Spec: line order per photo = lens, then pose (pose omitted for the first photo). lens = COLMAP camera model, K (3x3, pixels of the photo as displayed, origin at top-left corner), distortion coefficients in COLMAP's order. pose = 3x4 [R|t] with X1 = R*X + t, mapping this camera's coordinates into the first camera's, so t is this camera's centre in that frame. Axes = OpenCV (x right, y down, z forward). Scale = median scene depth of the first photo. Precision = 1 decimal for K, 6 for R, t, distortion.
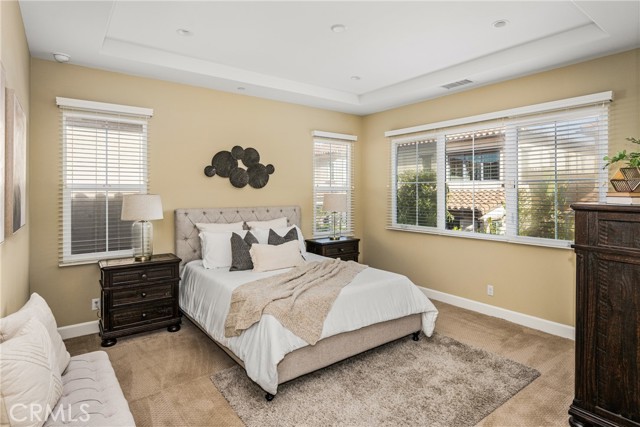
lens RADIAL K [[345.4, 0, 320.3], [0, 345.4, 190.0], [0, 0, 1]] dist [0.001296, 0.000204]
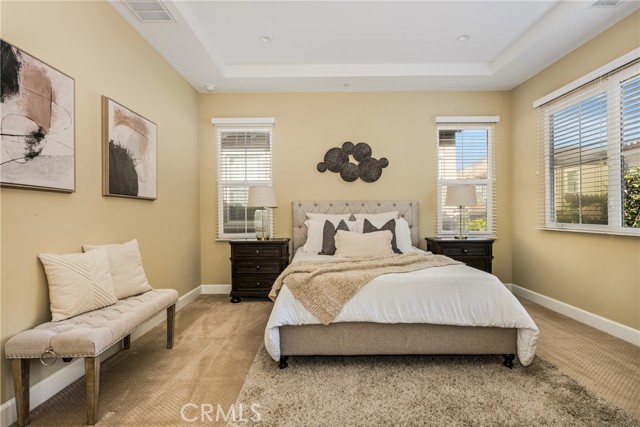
lens RADIAL K [[315.7, 0, 320.0], [0, 315.7, 213.5], [0, 0, 1]] dist [0.003341, 0.000365]
pose [[0.801773, -0.001760, -0.597626, 0.291816], [0.006500, 0.999962, 0.005776, 0.092303], [0.597593, -0.008515, 0.801754, 0.200750]]
